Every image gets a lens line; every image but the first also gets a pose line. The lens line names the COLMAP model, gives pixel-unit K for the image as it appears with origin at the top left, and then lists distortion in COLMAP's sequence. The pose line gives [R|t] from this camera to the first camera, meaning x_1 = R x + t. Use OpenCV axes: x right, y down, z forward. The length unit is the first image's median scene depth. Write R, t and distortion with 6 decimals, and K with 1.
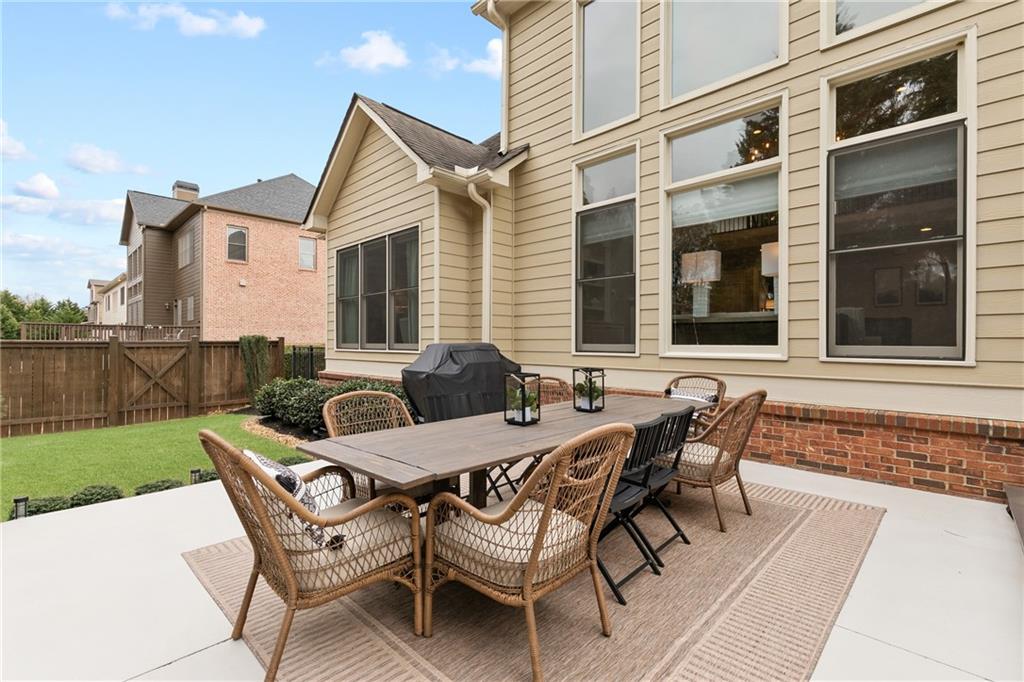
lens RADIAL K [[464.5, 0, 515.7], [0, 464.5, 341.1], [0, 0, 1]] dist [0.003025, 0.000033]
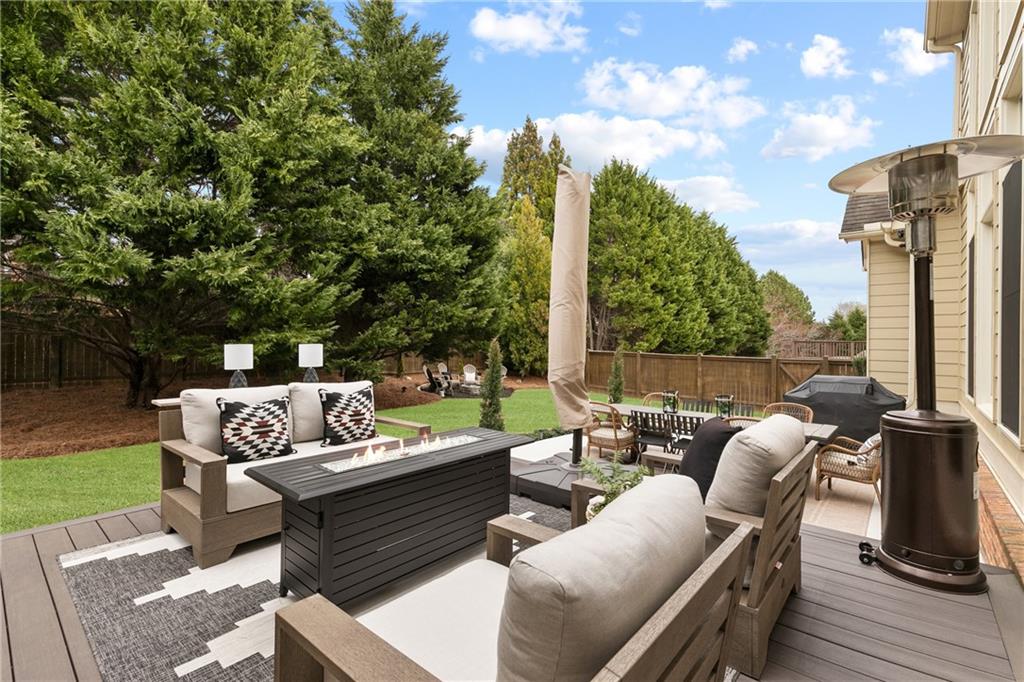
lens RADIAL K [[464.5, 0, 511.9], [0, 464.5, 339.1], [0, 0, 1]] dist [0.003025, 0.000033]
pose [[0.049593, -0.002603, -0.998766, 0.661343], [-0.007380, 0.999968, -0.002972, -0.054433], [0.998742, 0.007518, 0.049573, 0.045414]]
